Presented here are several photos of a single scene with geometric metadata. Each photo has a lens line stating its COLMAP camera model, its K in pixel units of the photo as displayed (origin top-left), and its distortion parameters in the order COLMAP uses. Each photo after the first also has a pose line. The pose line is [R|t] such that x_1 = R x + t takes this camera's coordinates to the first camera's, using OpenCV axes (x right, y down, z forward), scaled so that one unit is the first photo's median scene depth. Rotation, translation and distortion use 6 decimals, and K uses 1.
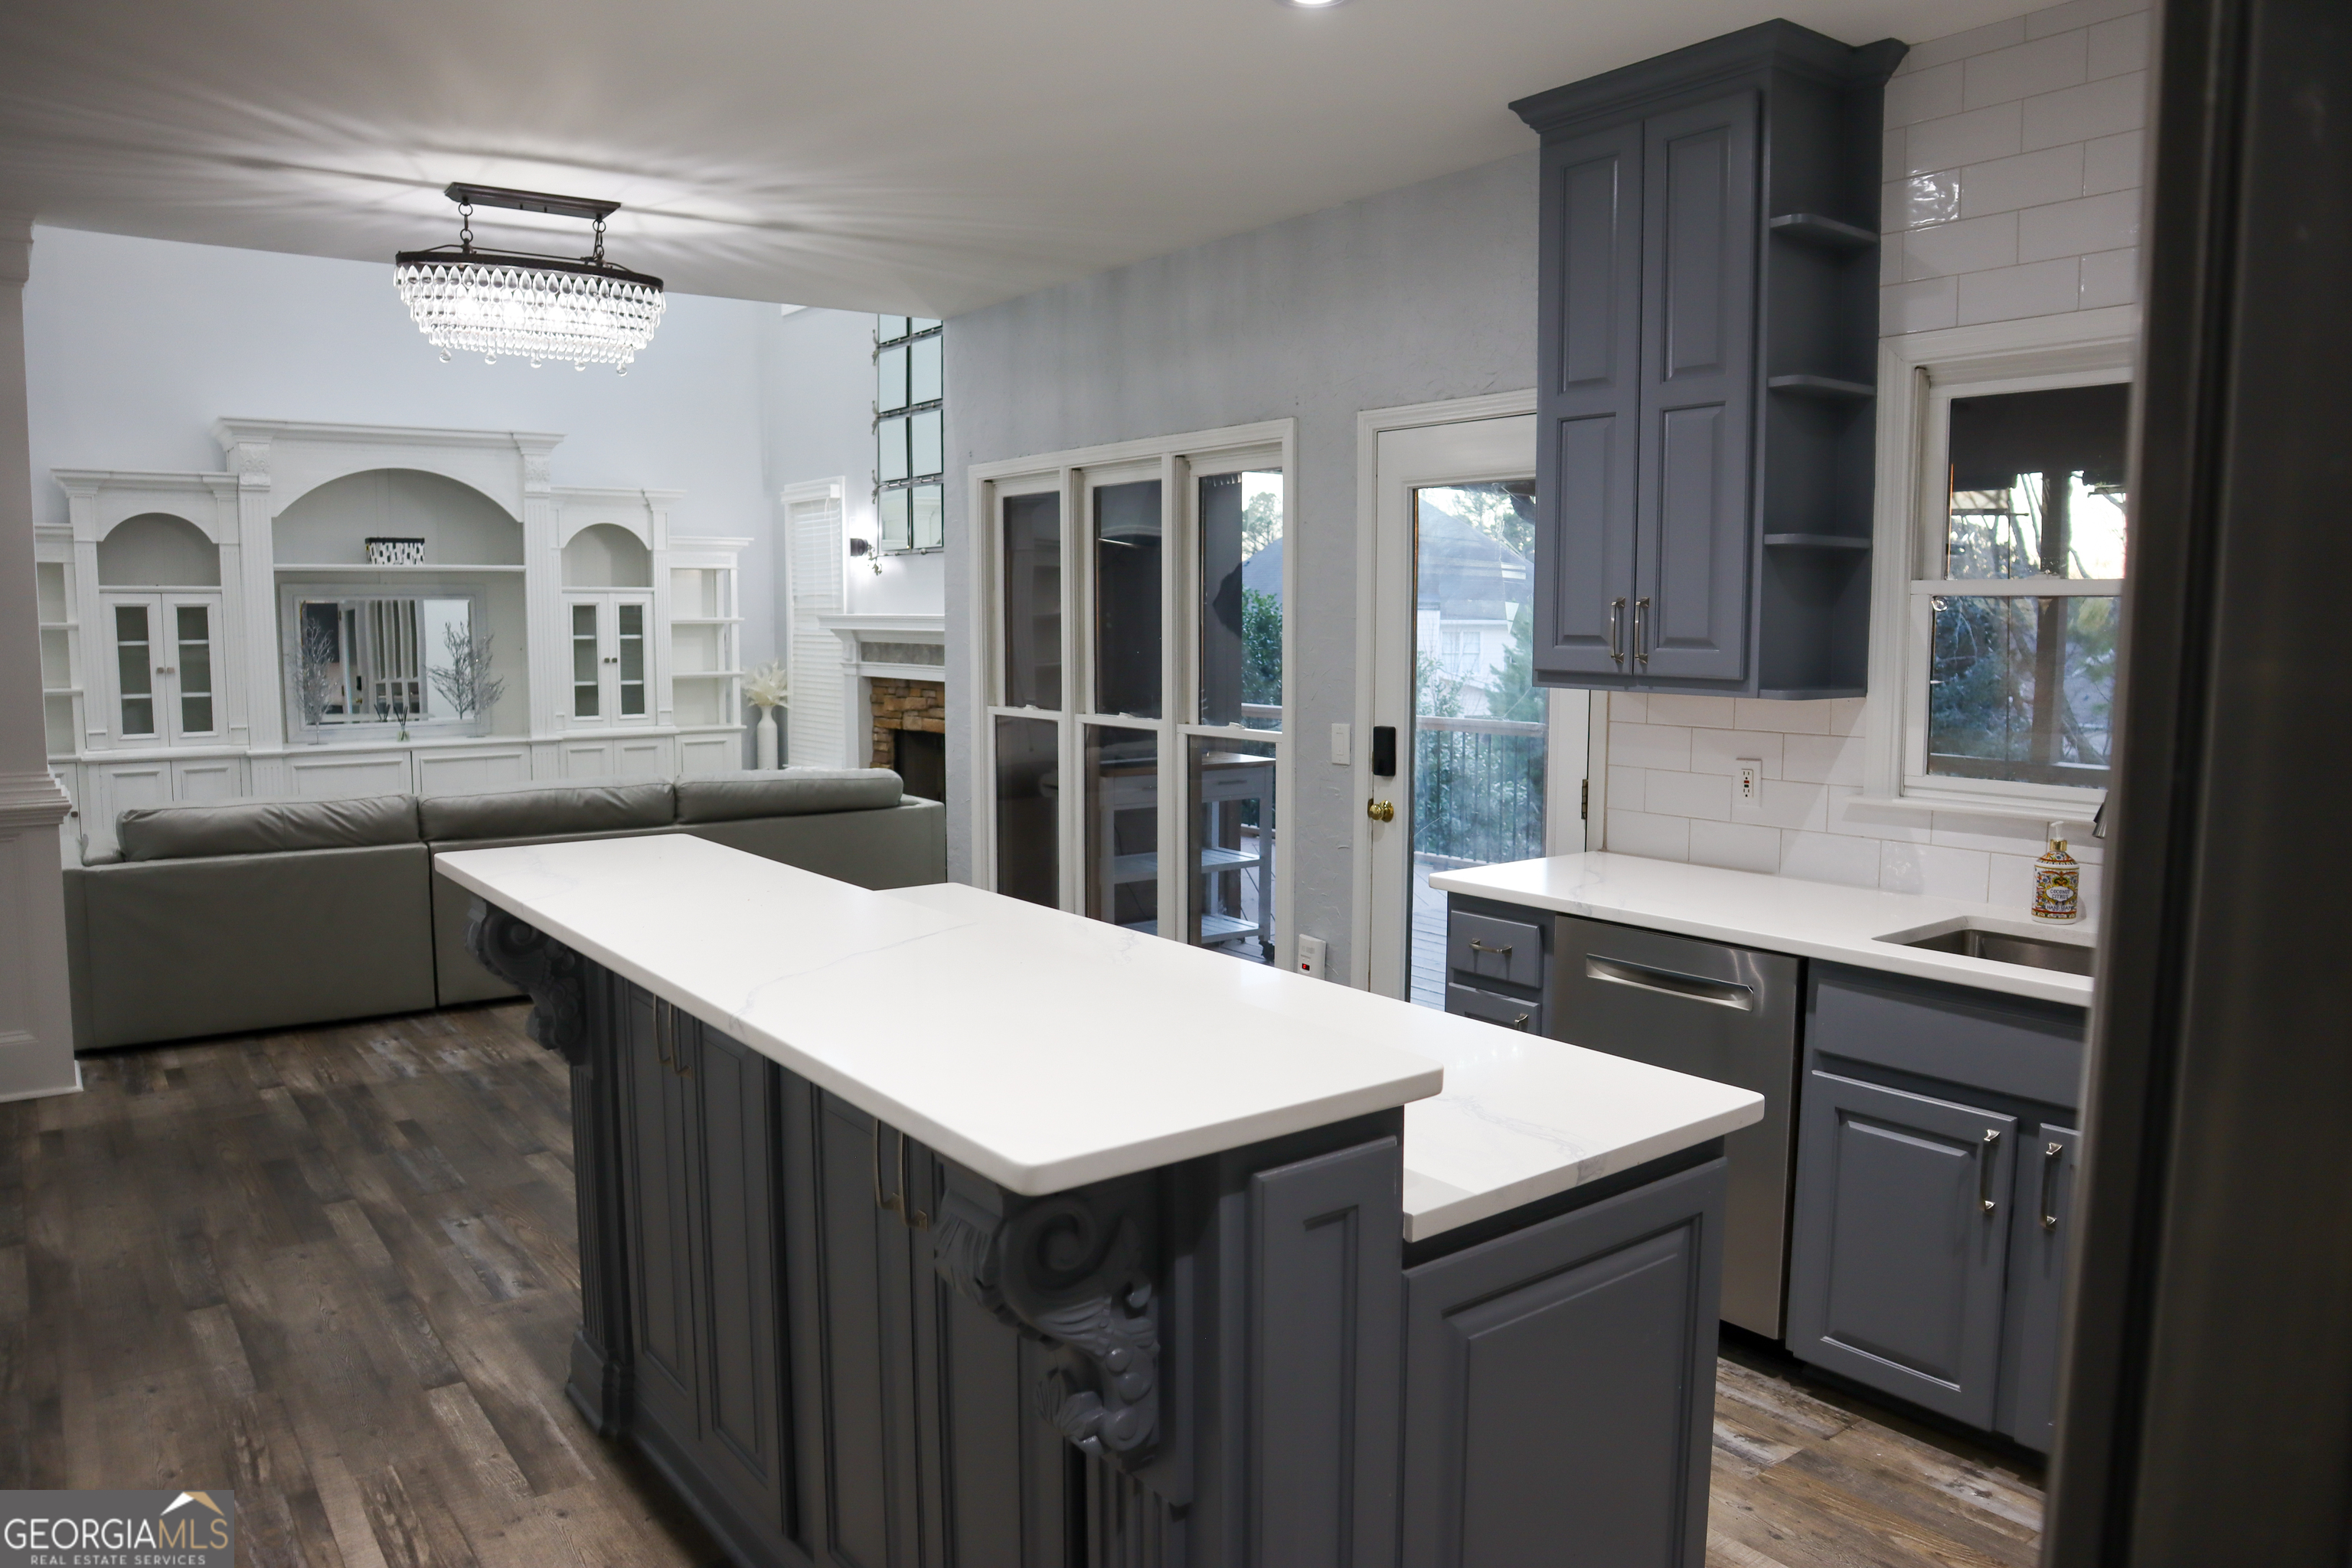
lens RADIAL K [[1617.2, 0, 1172.9], [0, 1617.2, 784.5], [0, 0, 1]] dist [-0.119943, 0.062820]
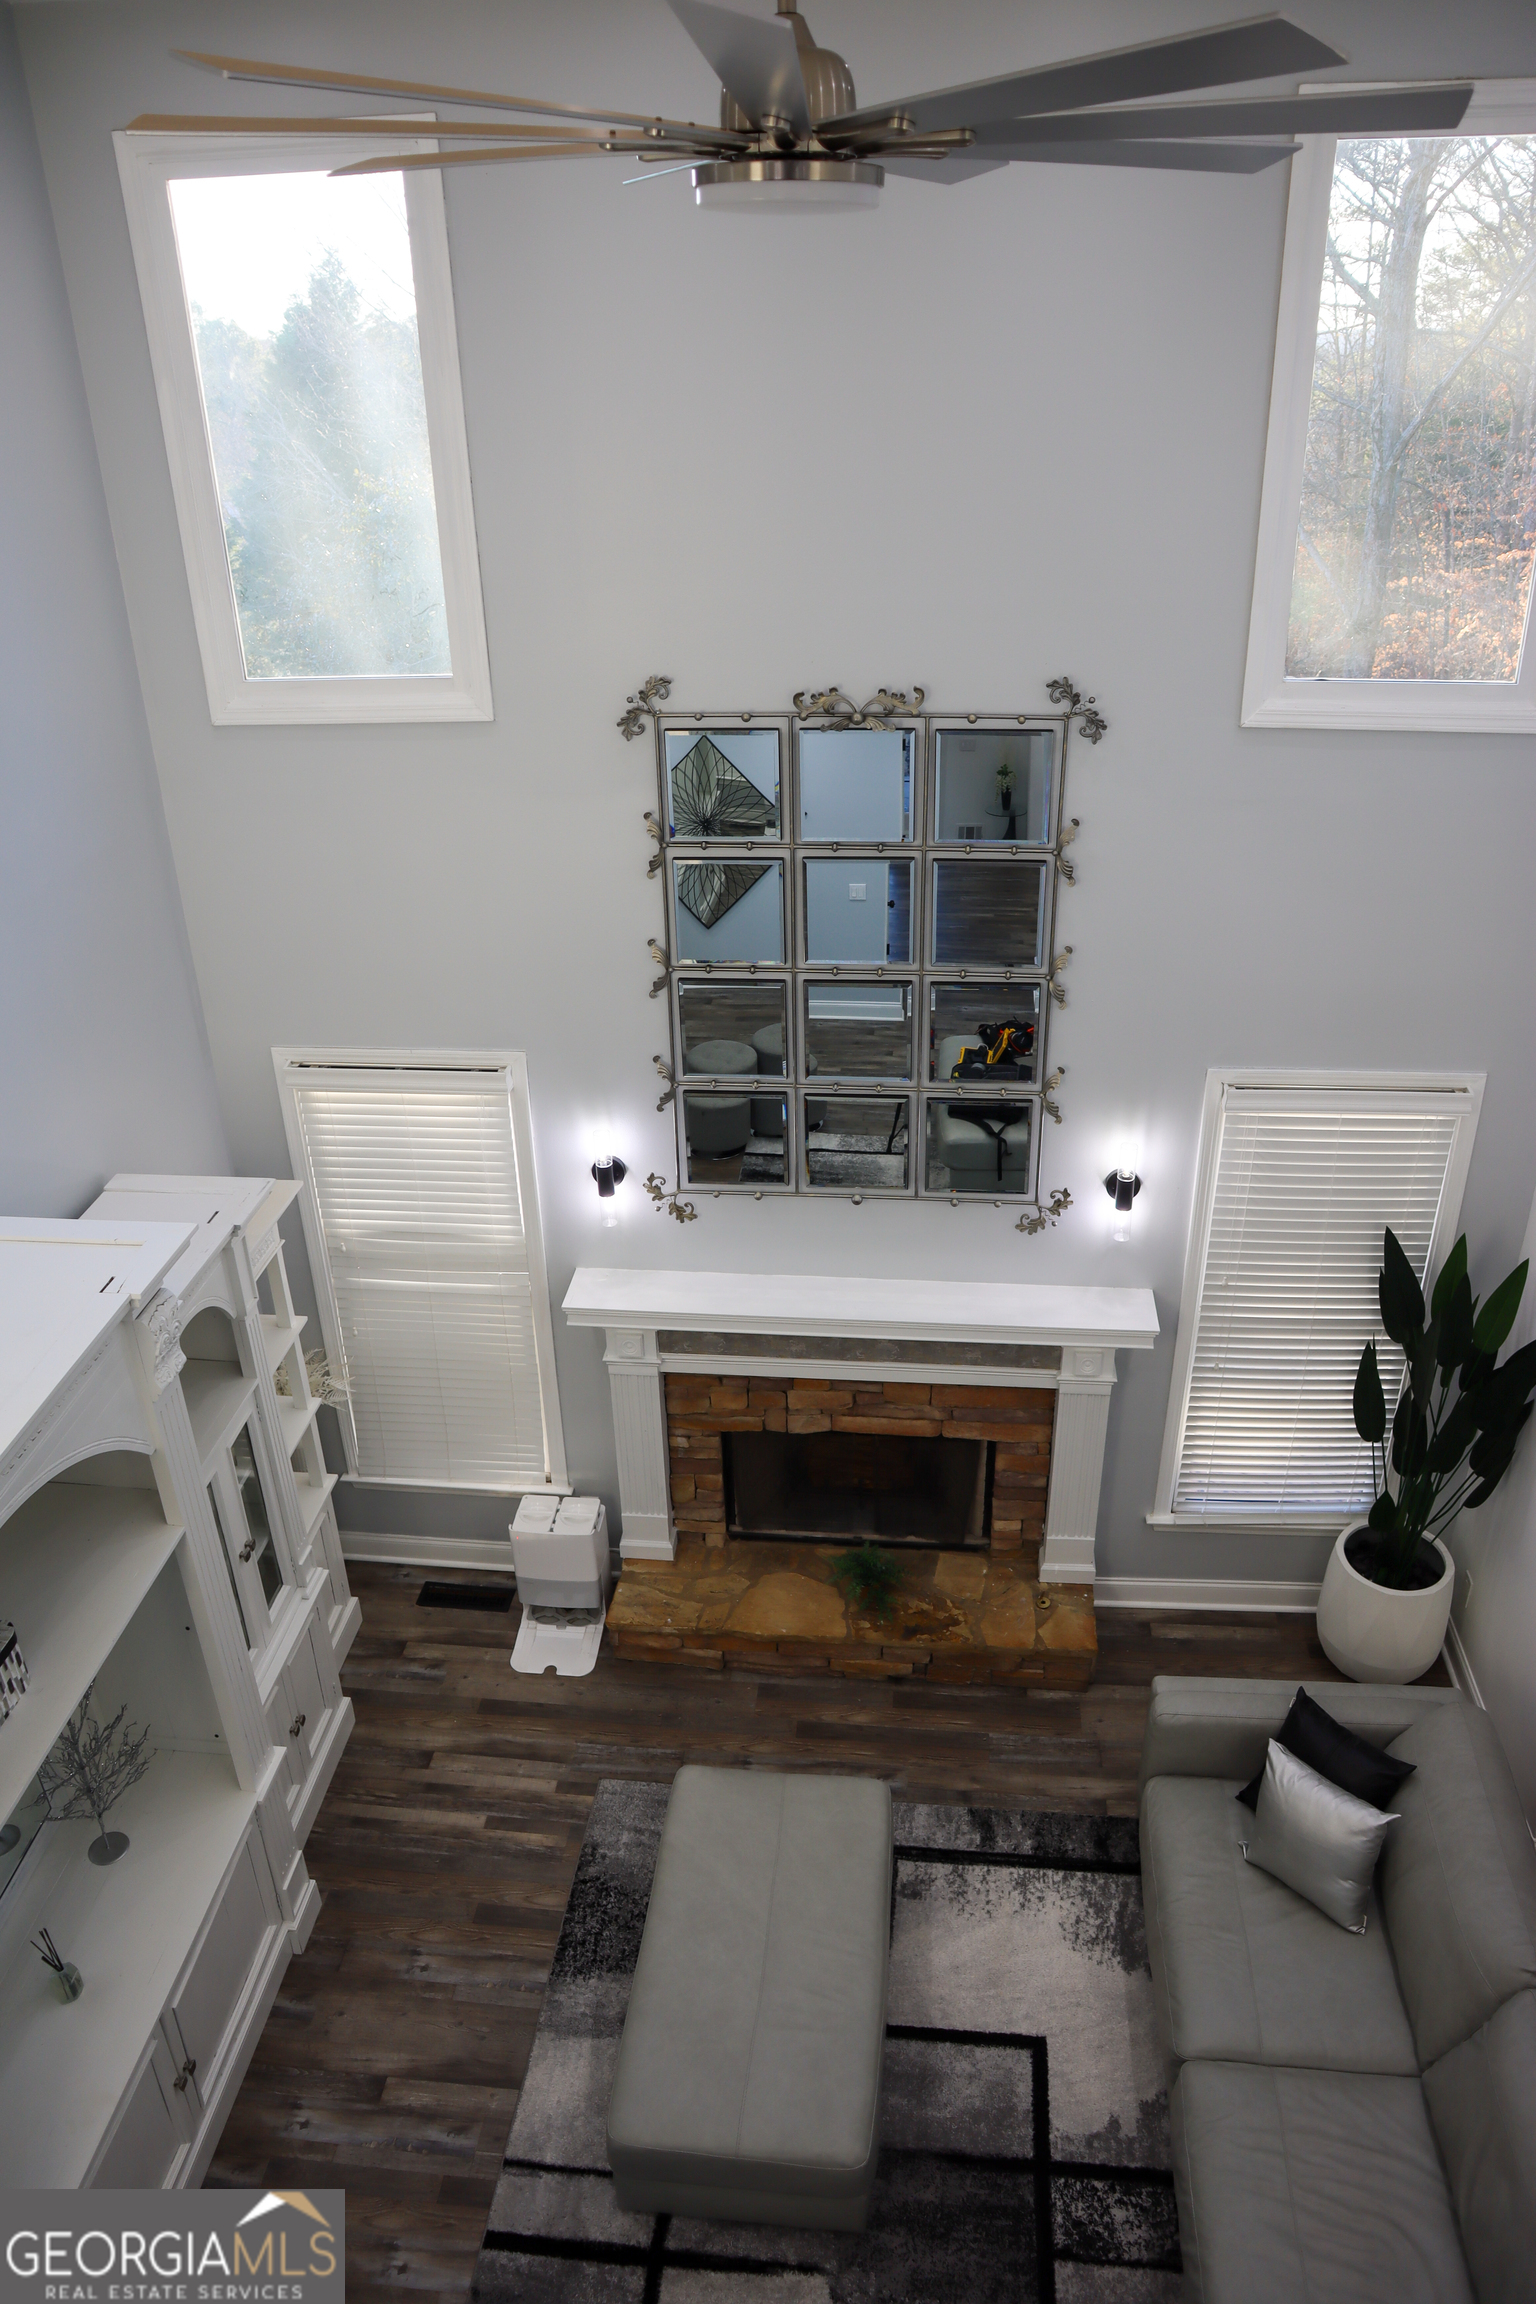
lens RADIAL K [[1584.2, 0, 769.8], [0, 1584.2, 1160.4], [0, 0, 1]] dist [-0.119943, 0.062820]
pose [[0.679539, -0.353295, 0.642969, -0.537687], [0.101141, 0.913156, 0.394863, -0.384068], [-0.726634, -0.203294, 0.656258, 0.613984]]
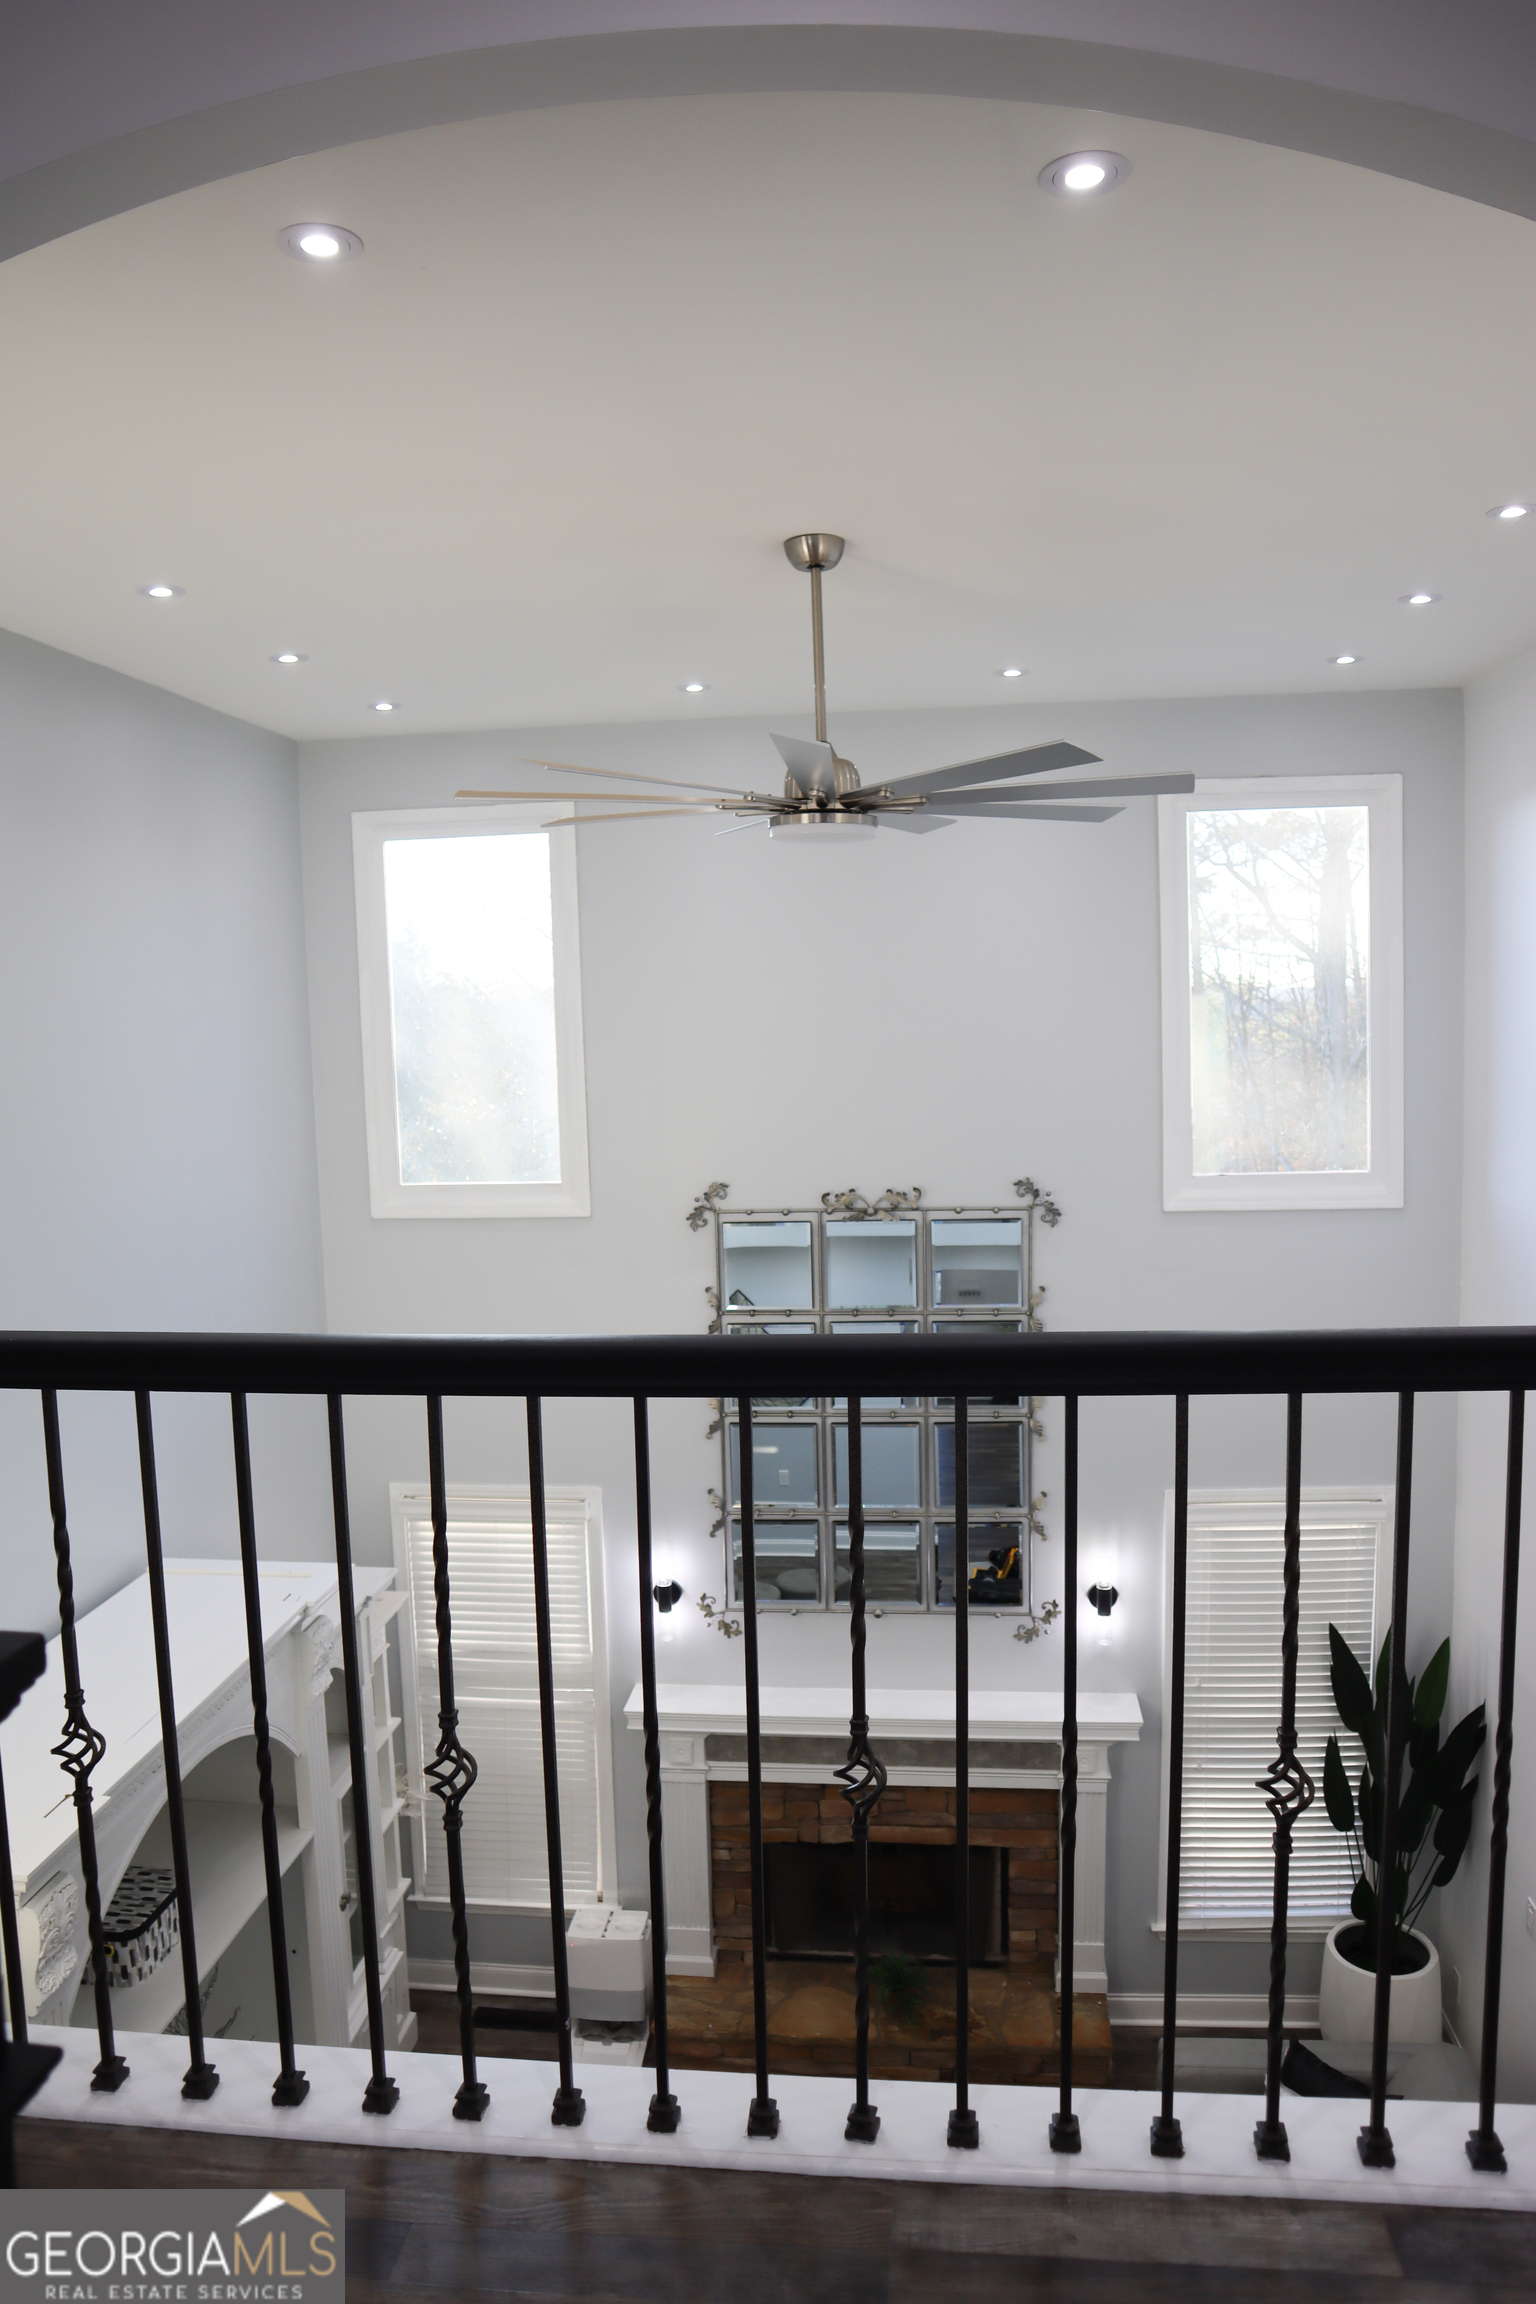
lens RADIAL K [[1584.2, 0, 765.1], [0, 1584.2, 1168.5], [0, 0, 1]] dist [-0.119943, 0.062820]
pose [[0.689792, -0.086864, 0.718778, -0.650797], [0.103964, 0.994372, 0.020398, -0.348599], [-0.716505, 0.060656, 0.694940, 0.522110]]
